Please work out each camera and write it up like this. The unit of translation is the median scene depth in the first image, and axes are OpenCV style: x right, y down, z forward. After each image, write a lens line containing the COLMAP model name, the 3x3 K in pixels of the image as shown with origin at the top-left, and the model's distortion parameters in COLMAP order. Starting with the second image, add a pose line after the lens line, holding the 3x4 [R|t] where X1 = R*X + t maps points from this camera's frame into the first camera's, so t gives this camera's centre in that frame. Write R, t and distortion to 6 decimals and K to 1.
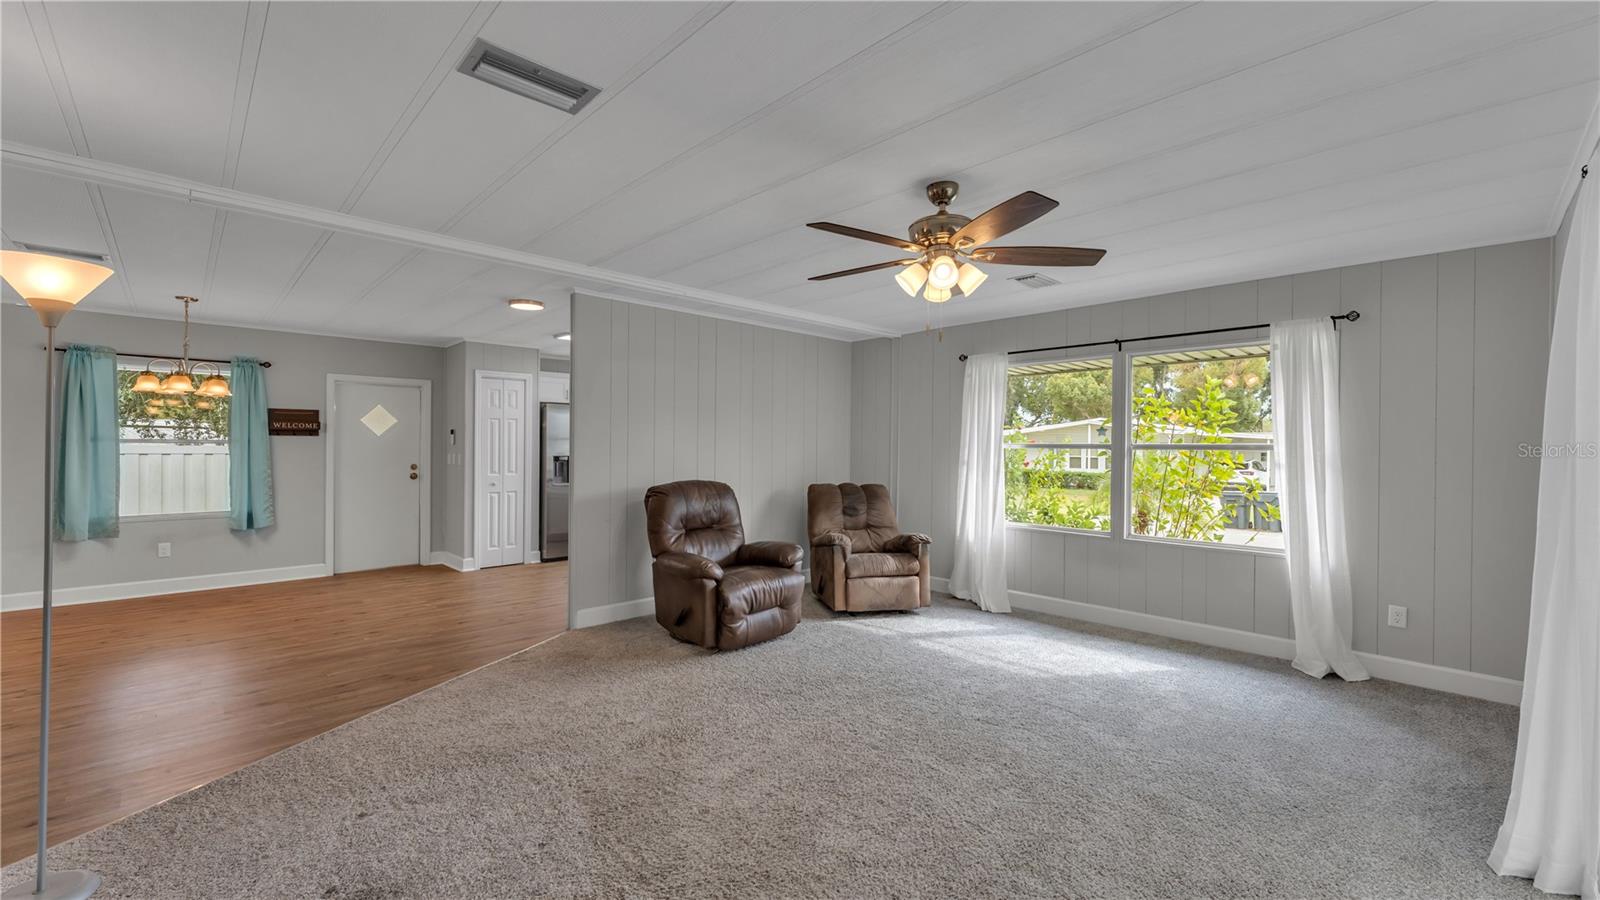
lens RADIAL K [[635.7, 0, 807.3], [0, 635.7, 445.9], [0, 0, 1]] dist [0.000818, -0.000386]
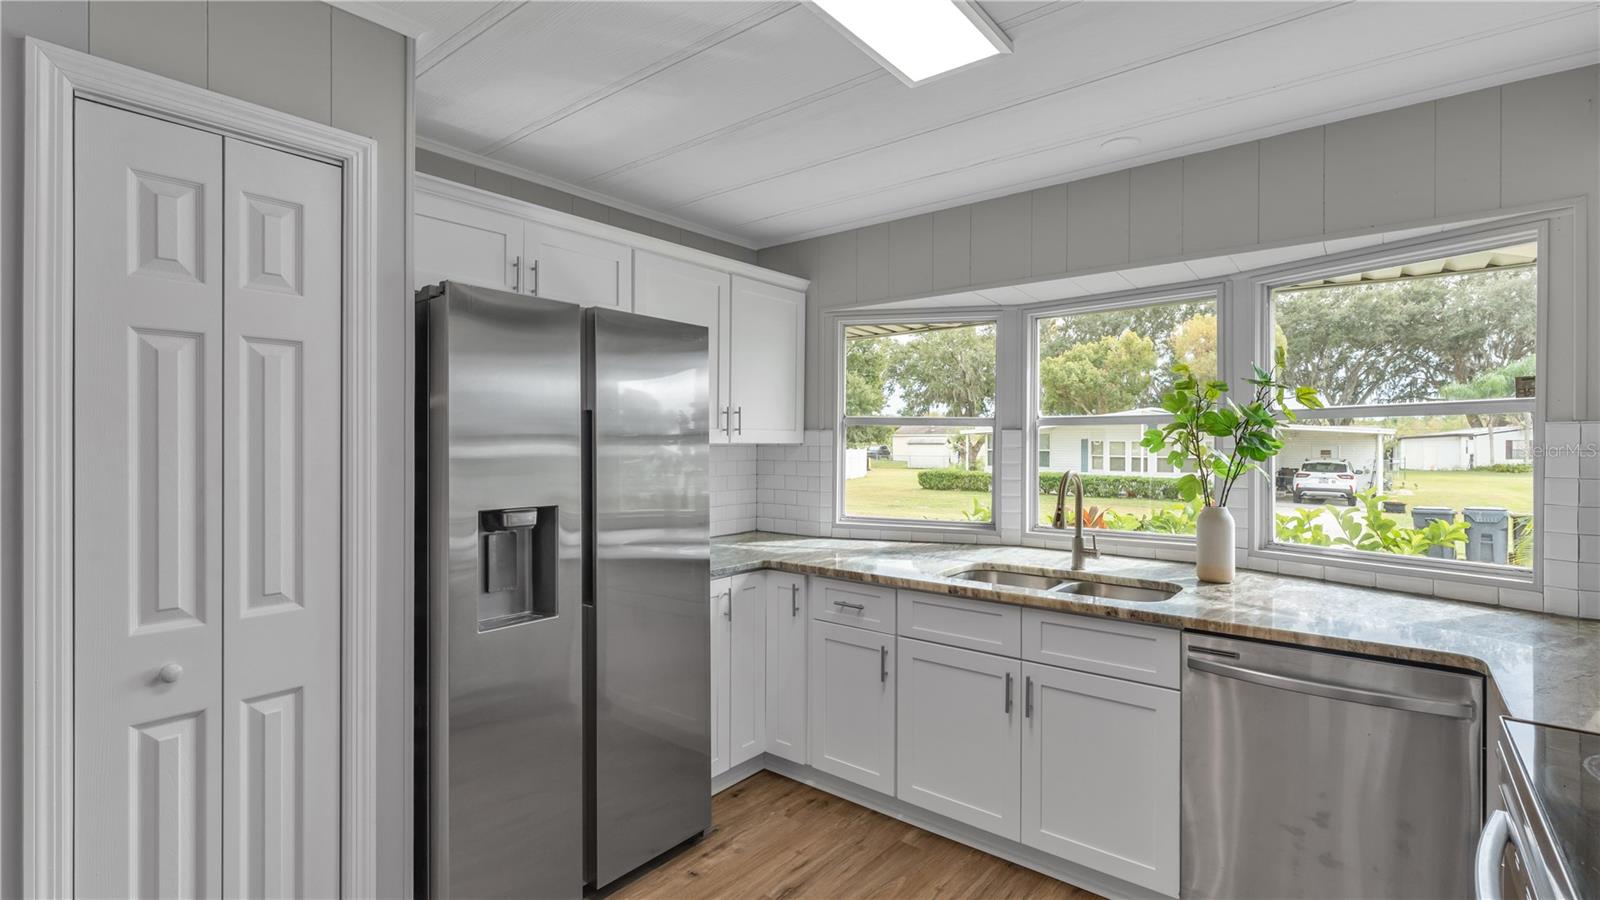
lens RADIAL K [[729.1, 0, 808.5], [0, 729.1, 444.9], [0, 0, 1]] dist [0.003025, -0.001411]
pose [[0.993563, -0.003686, 0.113217, -0.475525], [0.003414, 0.999991, 0.002597, -0.012457], [-0.113226, -0.002193, 0.993567, 1.108291]]
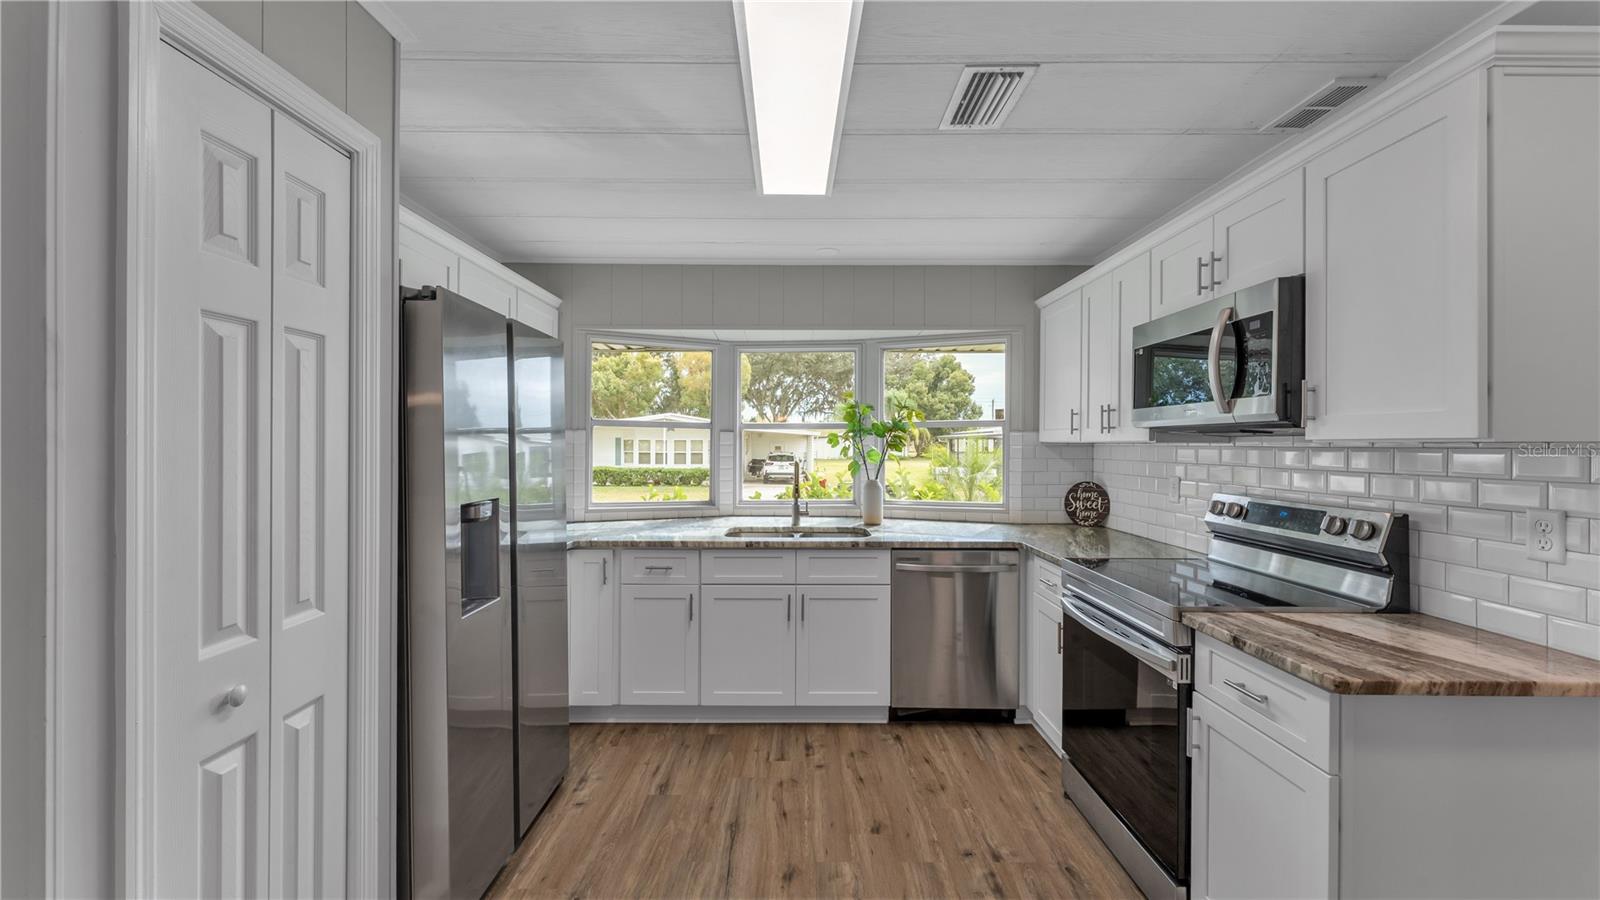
lens RADIAL K [[635.7, 0, 805.6], [0, 635.7, 445.2], [0, 0, 1]] dist [0.000818, -0.000386]
pose [[0.699717, -0.006523, 0.714390, -0.733465], [0.000905, 0.999966, 0.008245, -0.013611], [-0.714419, -0.005122, 0.699699, 1.120747]]
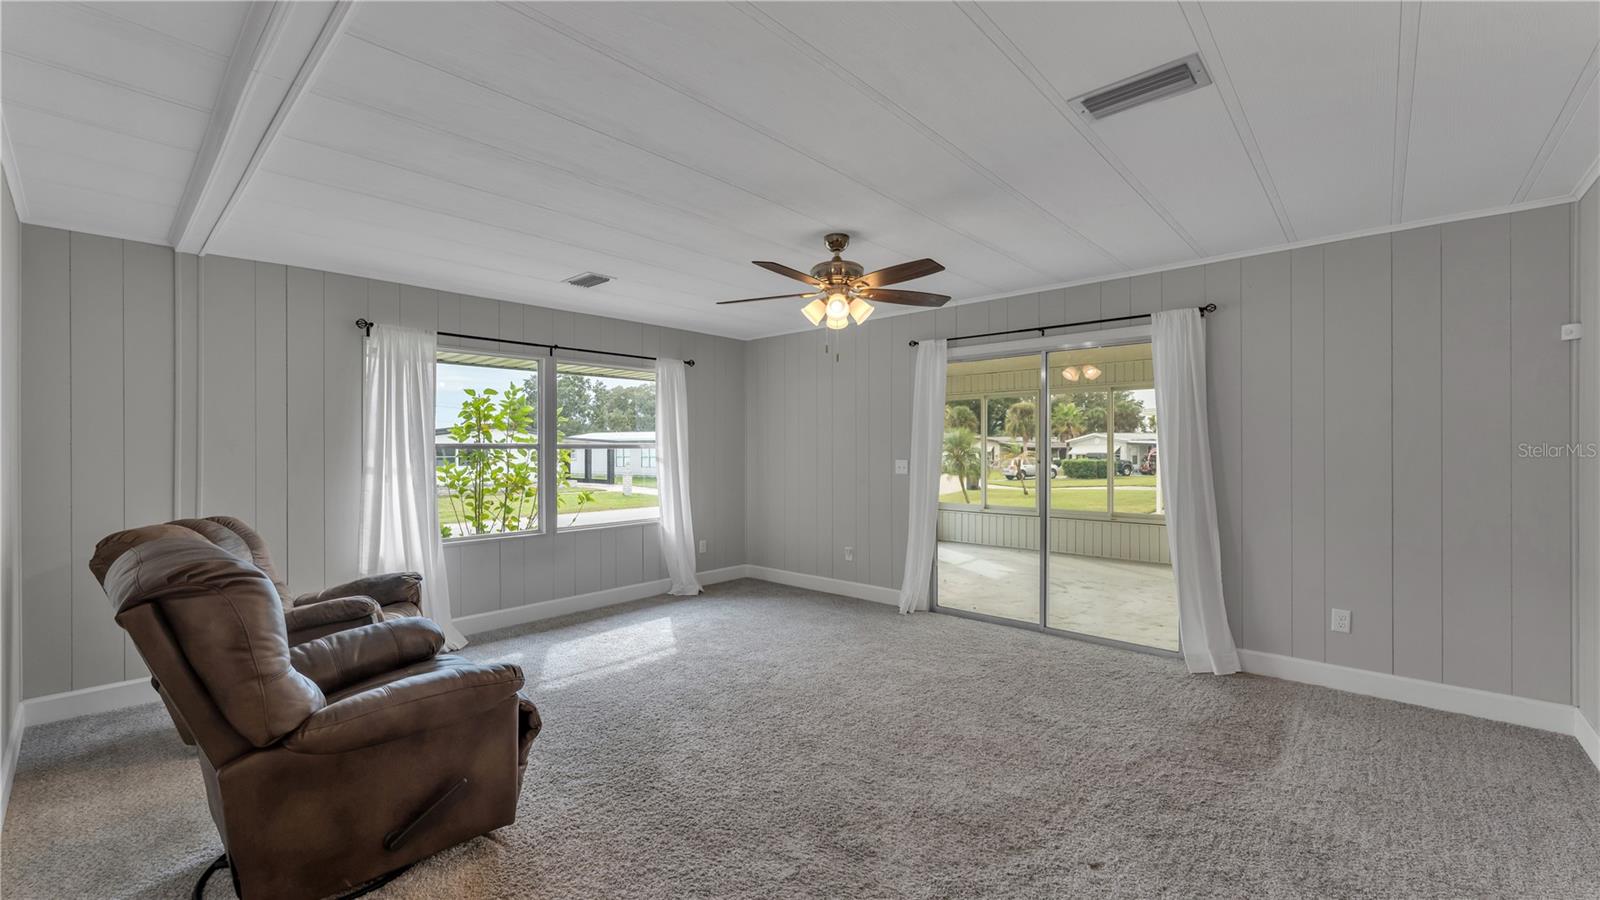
lens RADIAL K [[635.7, 0, 792.1], [0, 635.7, 450.5], [0, 0, 1]] dist [0.000818, -0.000386]
pose [[-0.045110, -0.010884, 0.998923, -0.587296], [0.003437, 0.999933, 0.011050, -0.002614], [-0.998976, 0.003932, -0.045069, 0.653663]]
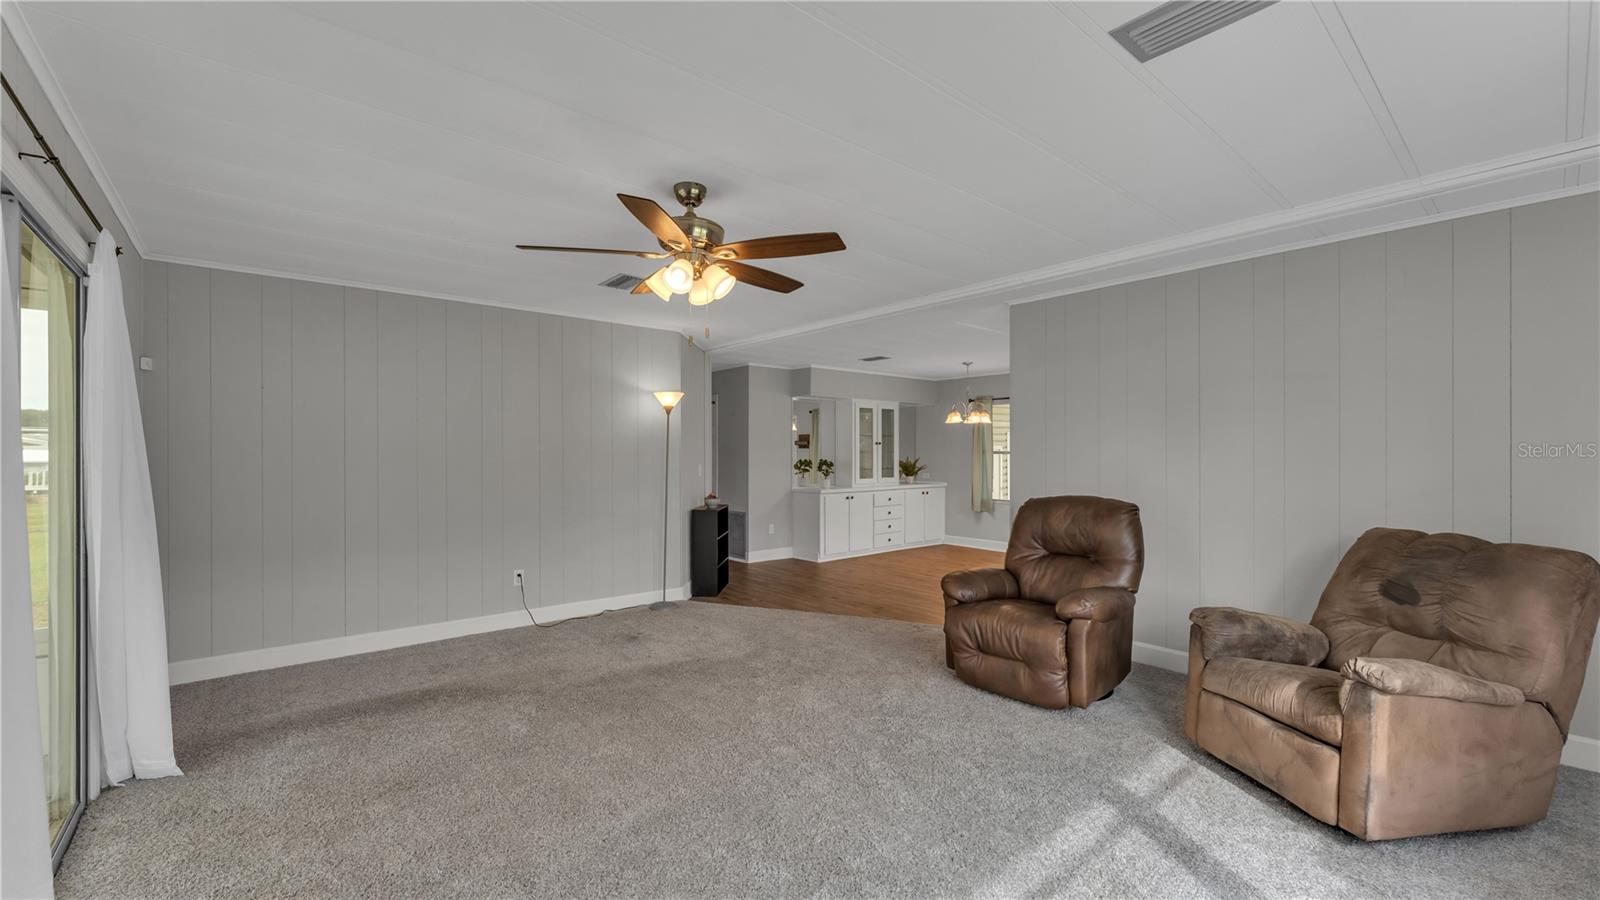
lens RADIAL K [[635.7, 0, 800.5], [0, 635.7, 455.7], [0, 0, 1]] dist [0.000818, -0.000386]
pose [[-0.077697, -0.004370, -0.996967, 0.671445], [0.005082, 0.999976, -0.004780, 0.004131], [0.996964, -0.005438, -0.077673, 0.711922]]
